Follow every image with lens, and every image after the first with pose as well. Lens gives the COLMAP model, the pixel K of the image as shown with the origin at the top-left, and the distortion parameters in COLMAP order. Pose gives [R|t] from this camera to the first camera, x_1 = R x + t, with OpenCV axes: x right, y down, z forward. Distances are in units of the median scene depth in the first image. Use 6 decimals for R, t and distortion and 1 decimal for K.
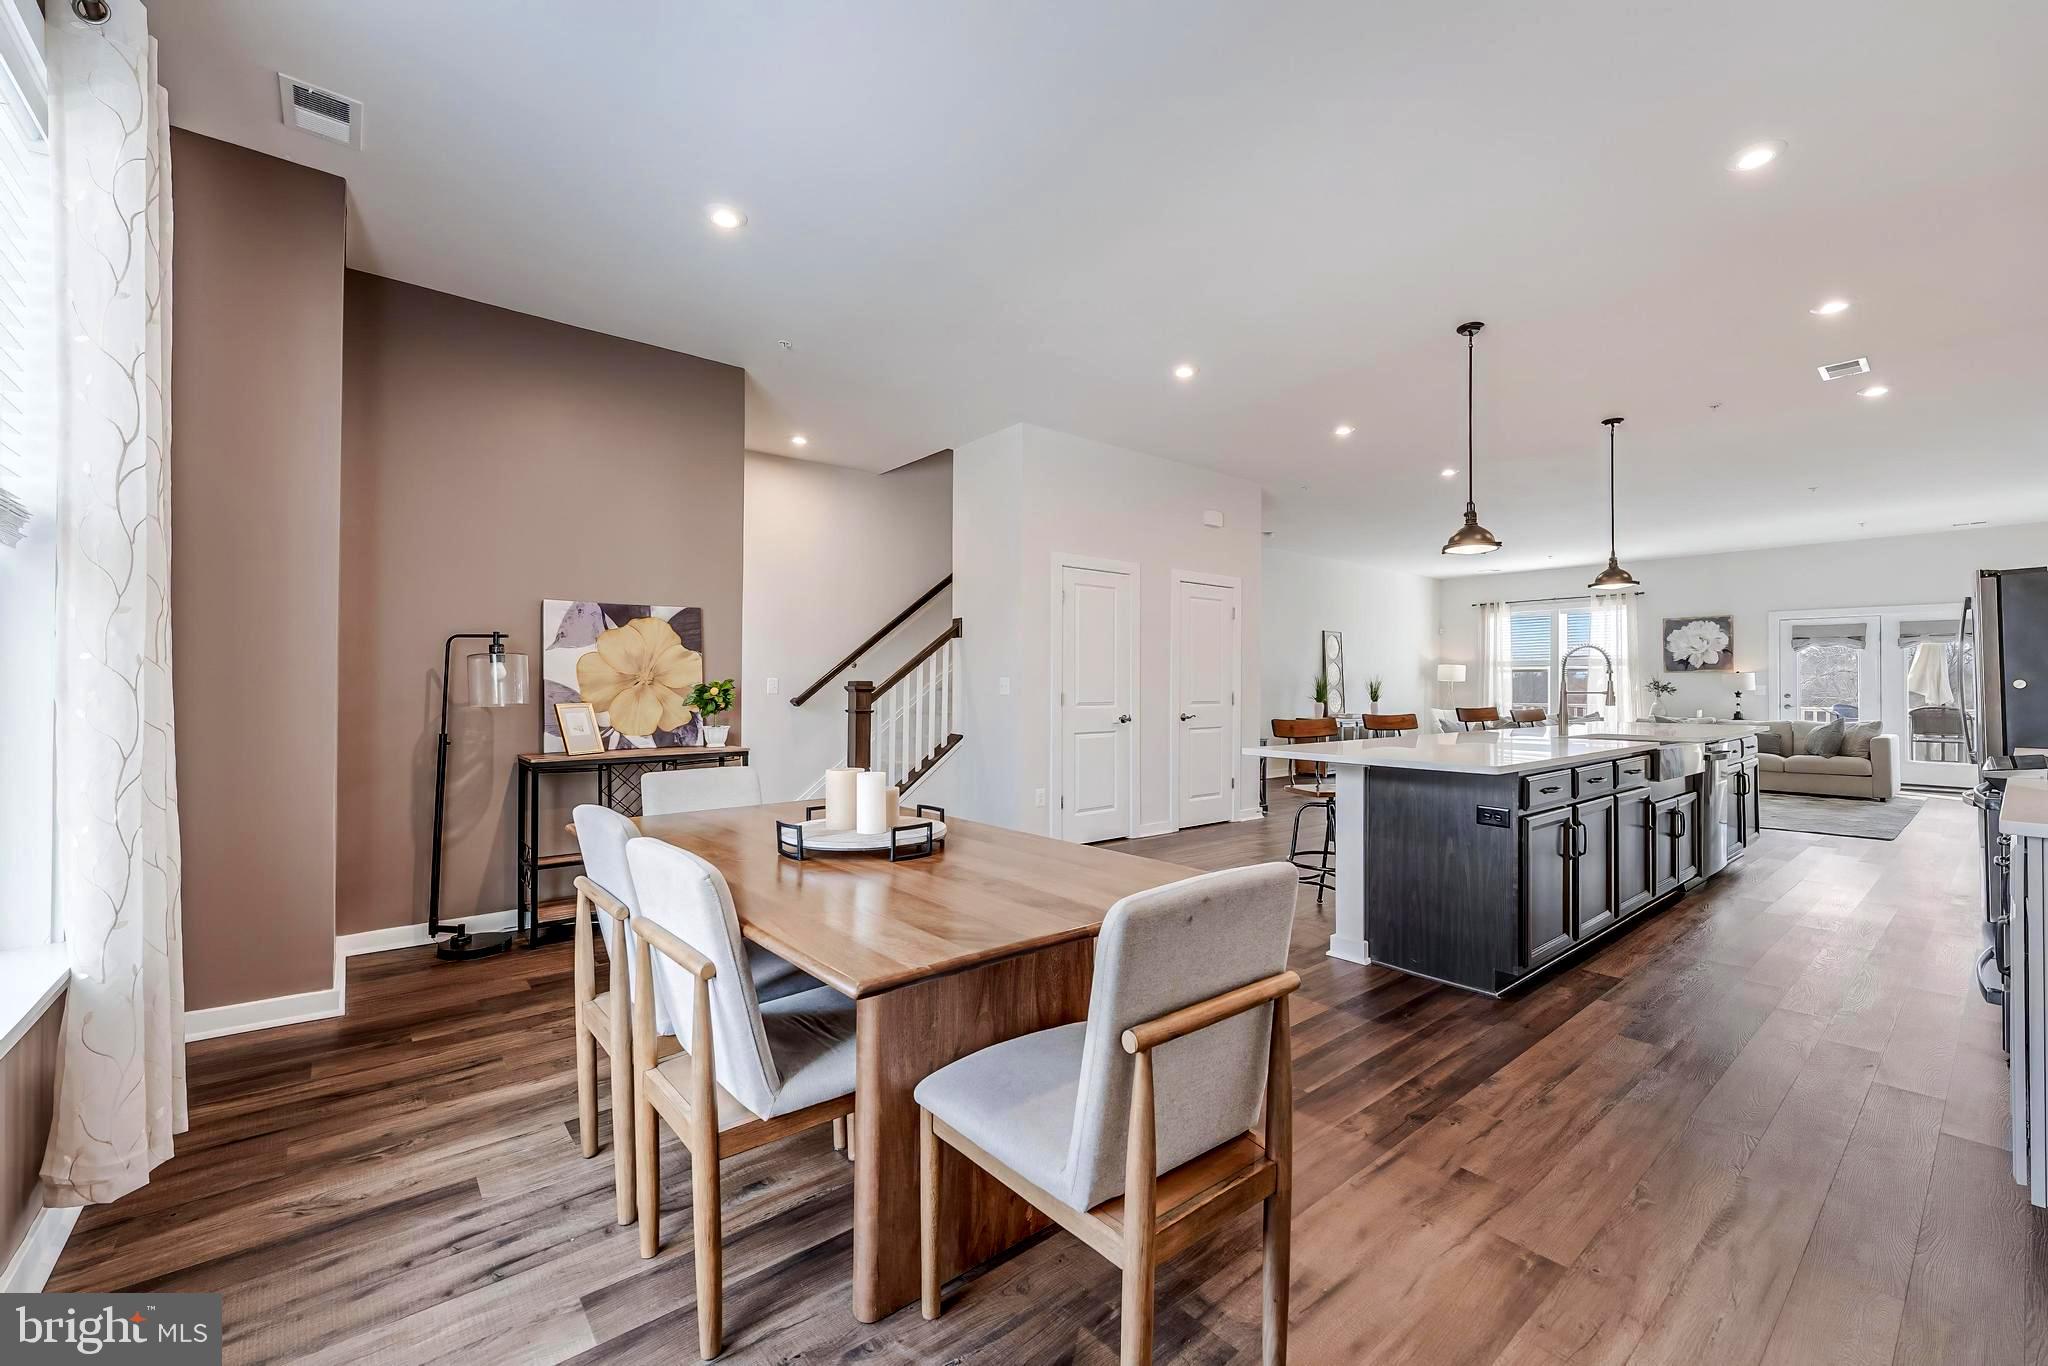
lens RADIAL K [[830.5, 0, 1029.4], [0, 830.5, 680.4], [0, 0, 1]] dist [0.000064, 0.000193]
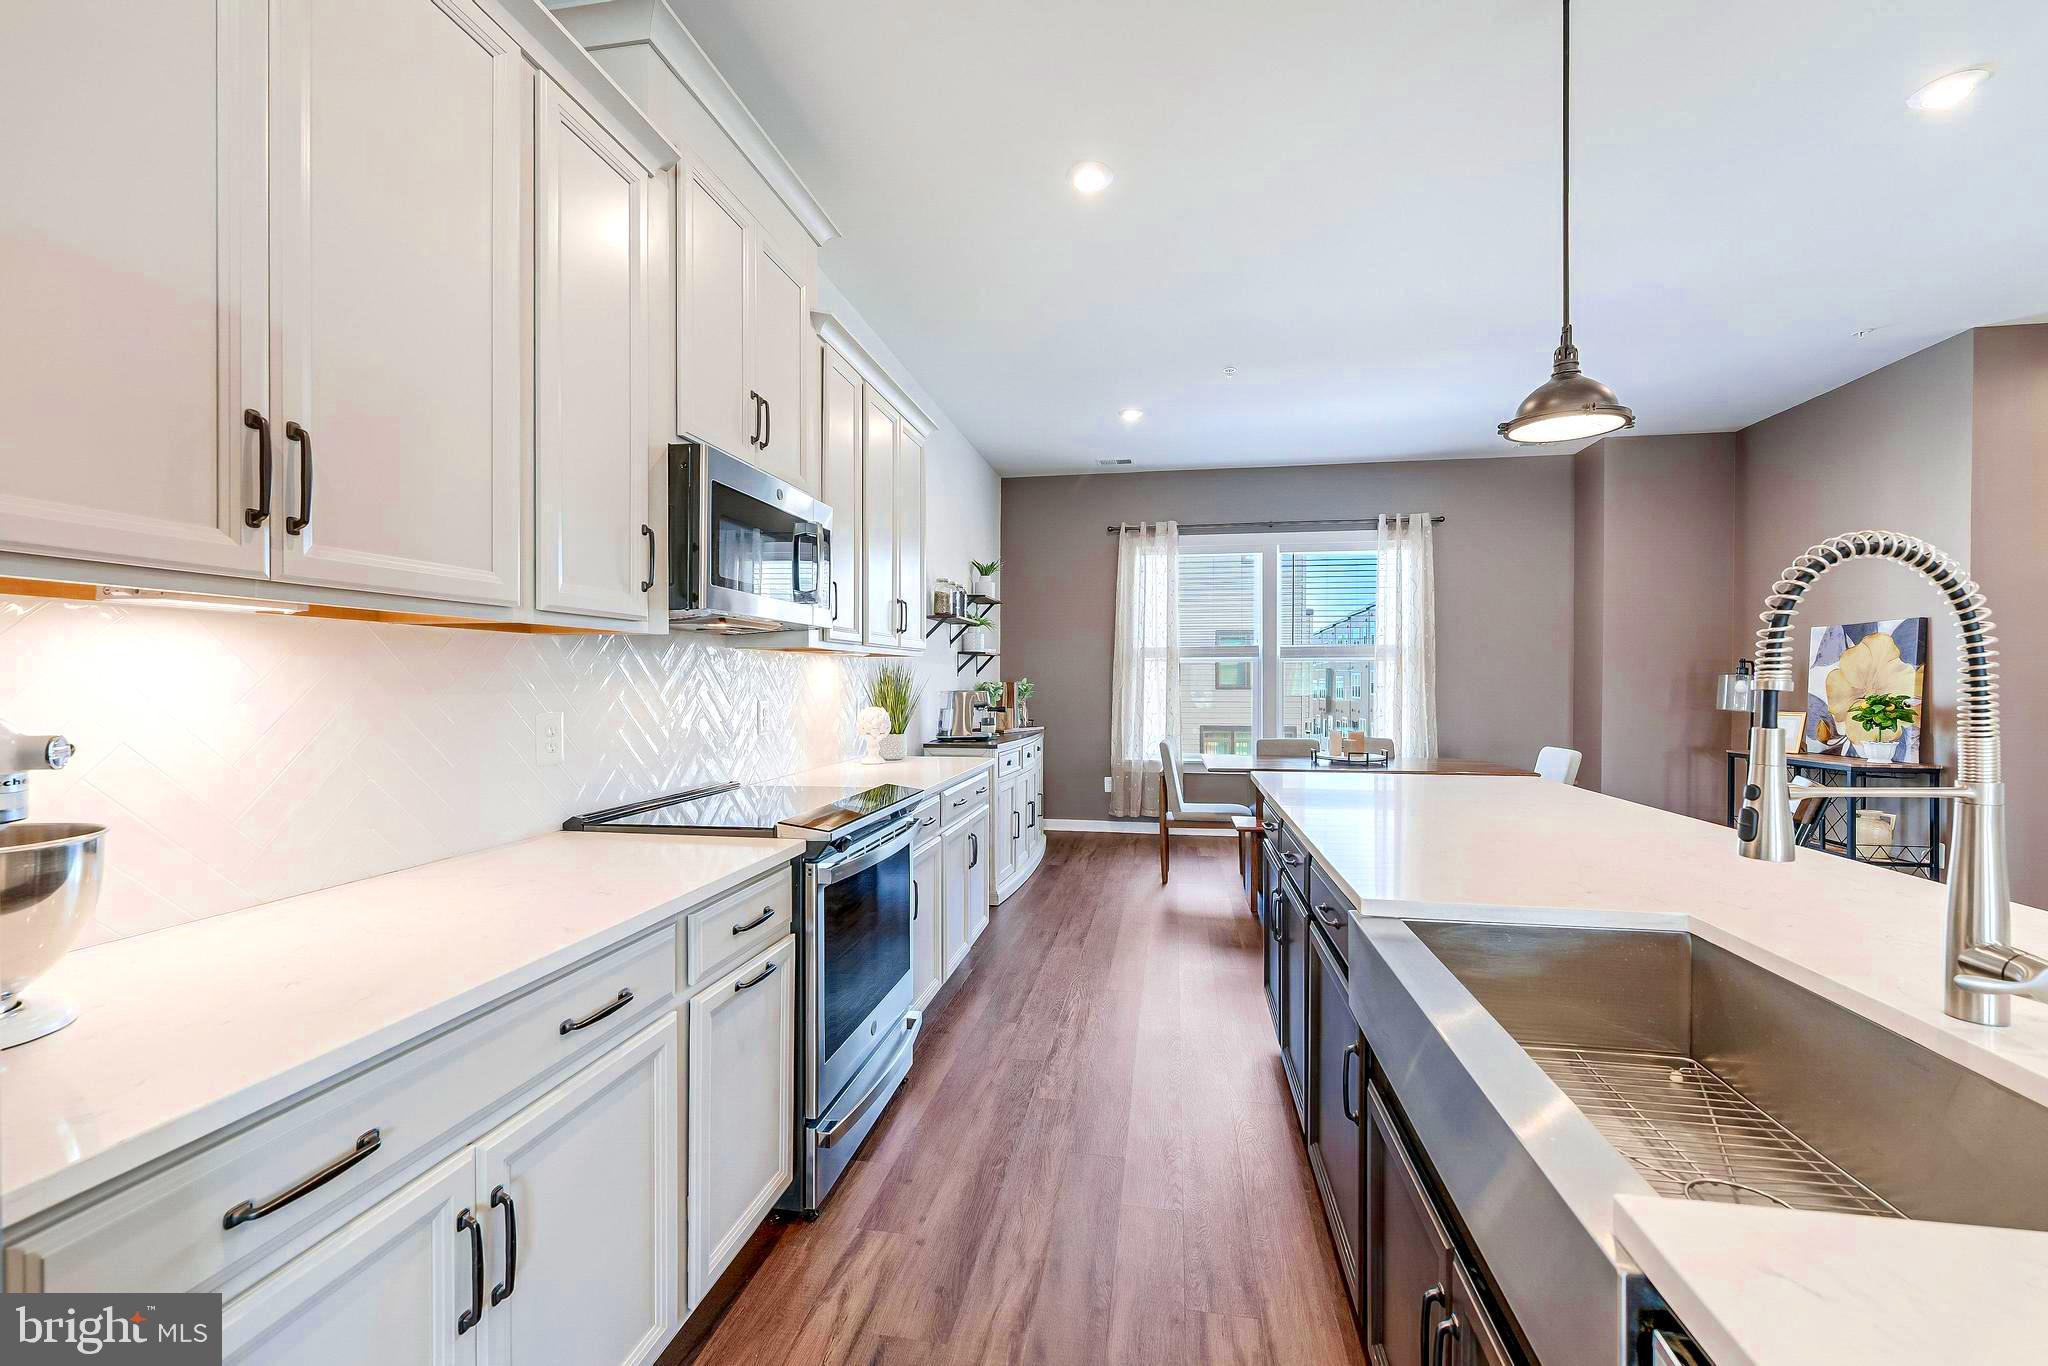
lens RADIAL K [[834.2, 0, 1027.4], [0, 834.2, 686.1], [0, 0, 1]] dist [-0.001231, -0.000360]
pose [[-0.760258, 0.000078, -0.649621, 0.621642], [0.001500, 0.999998, -0.001636, -0.006169], [0.649619, -0.002218, -0.760256, 0.672749]]
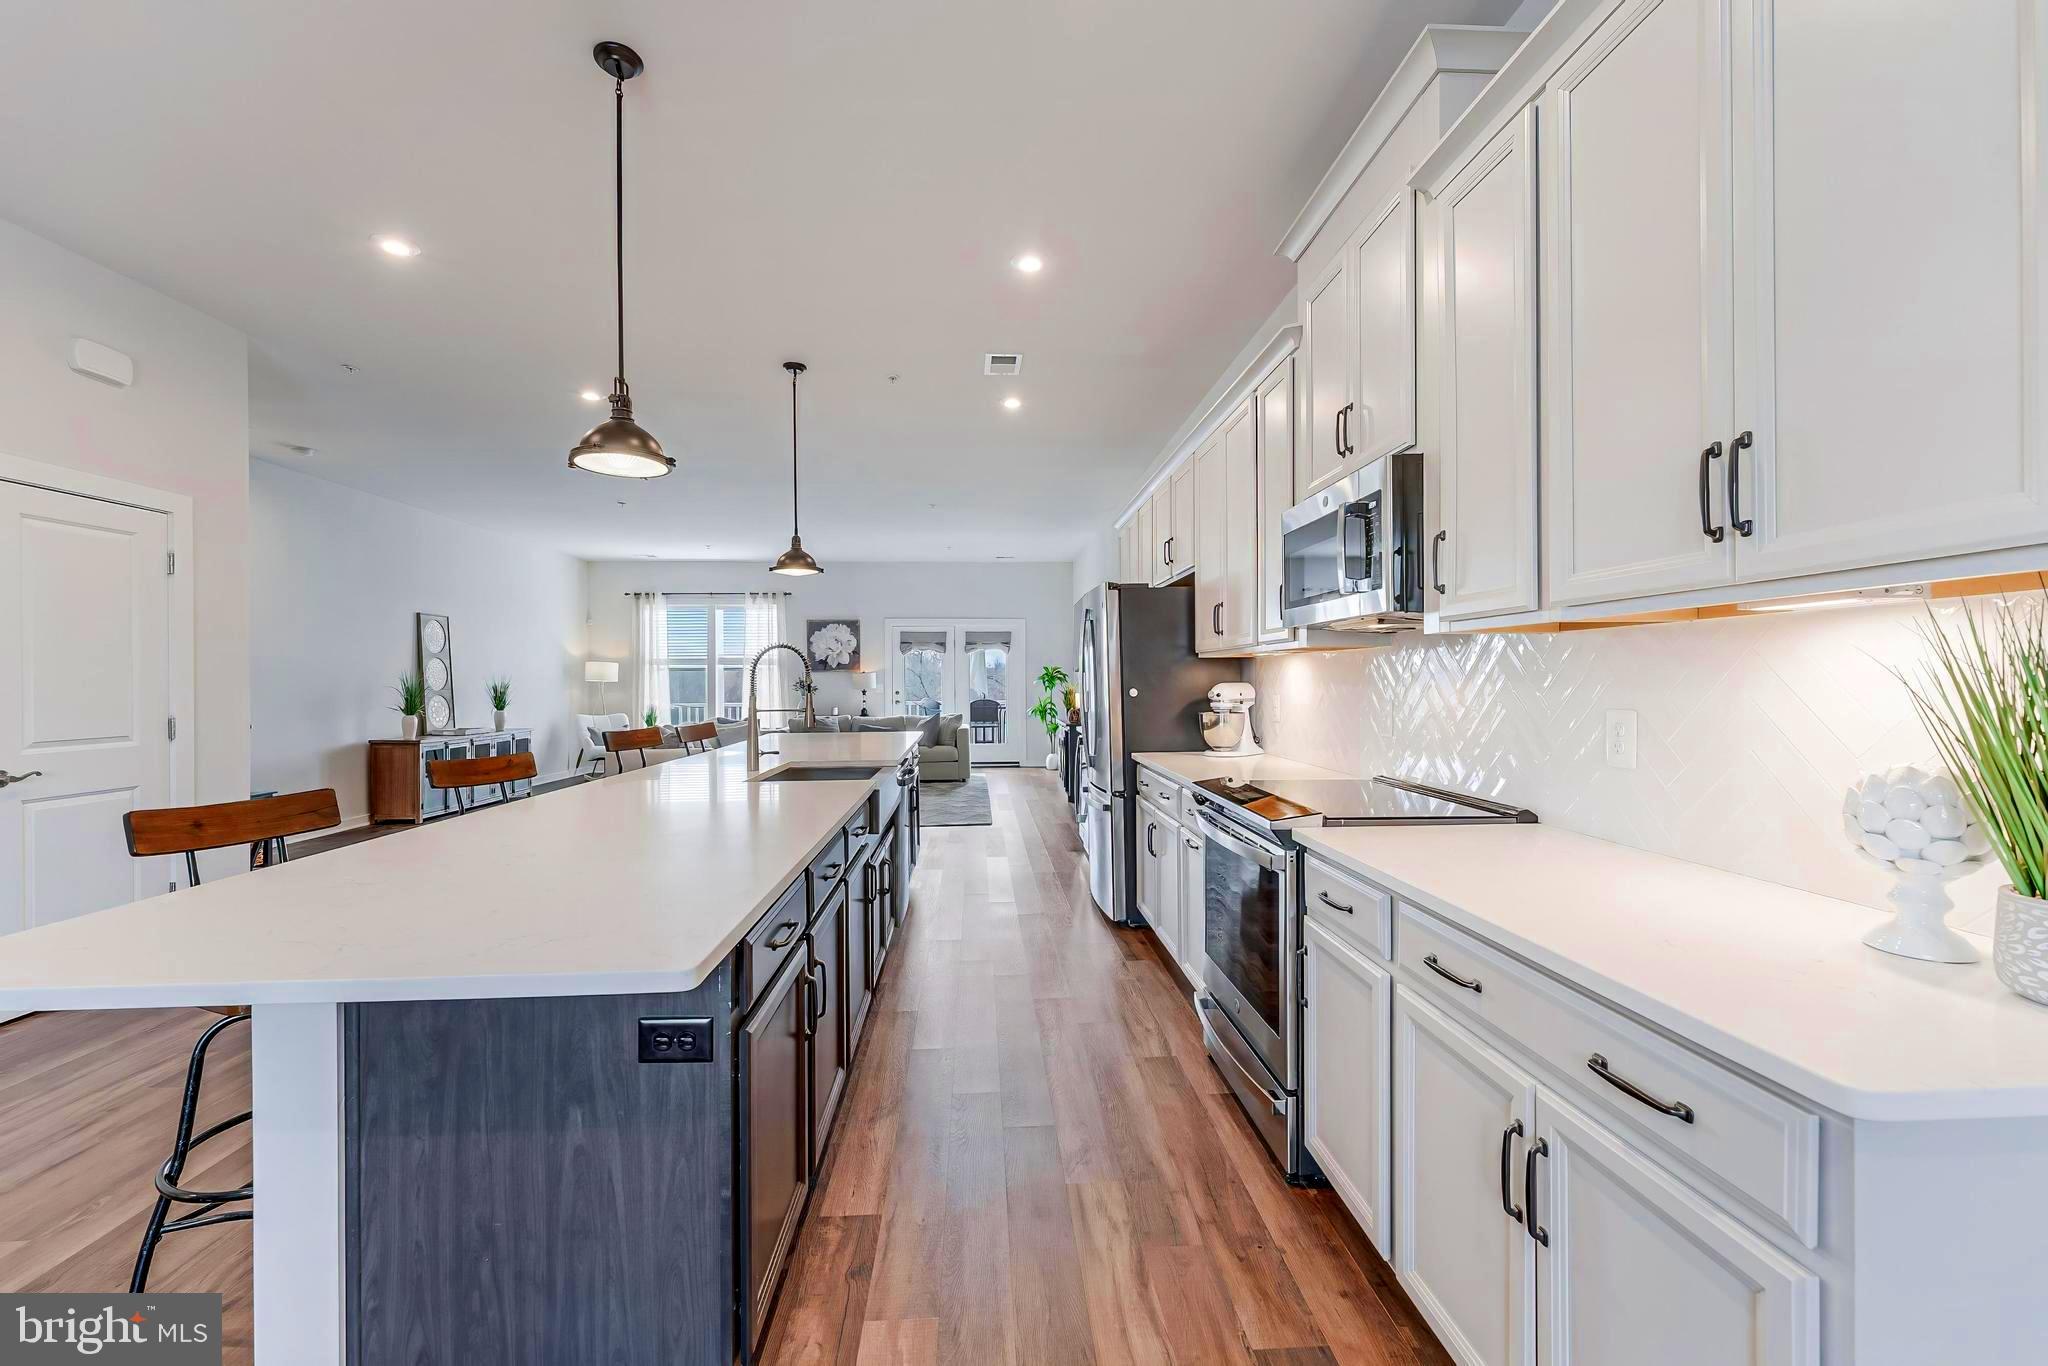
lens RADIAL K [[830.5, 0, 1029.4], [0, 830.5, 680.4], [0, 0, 1]] dist [0.000064, 0.000193]
pose [[0.587802, -0.007841, 0.808967, 0.141145], [0.002166, 0.999965, 0.008119, -0.010908], [-0.809002, -0.003020, 0.587799, 0.264825]]
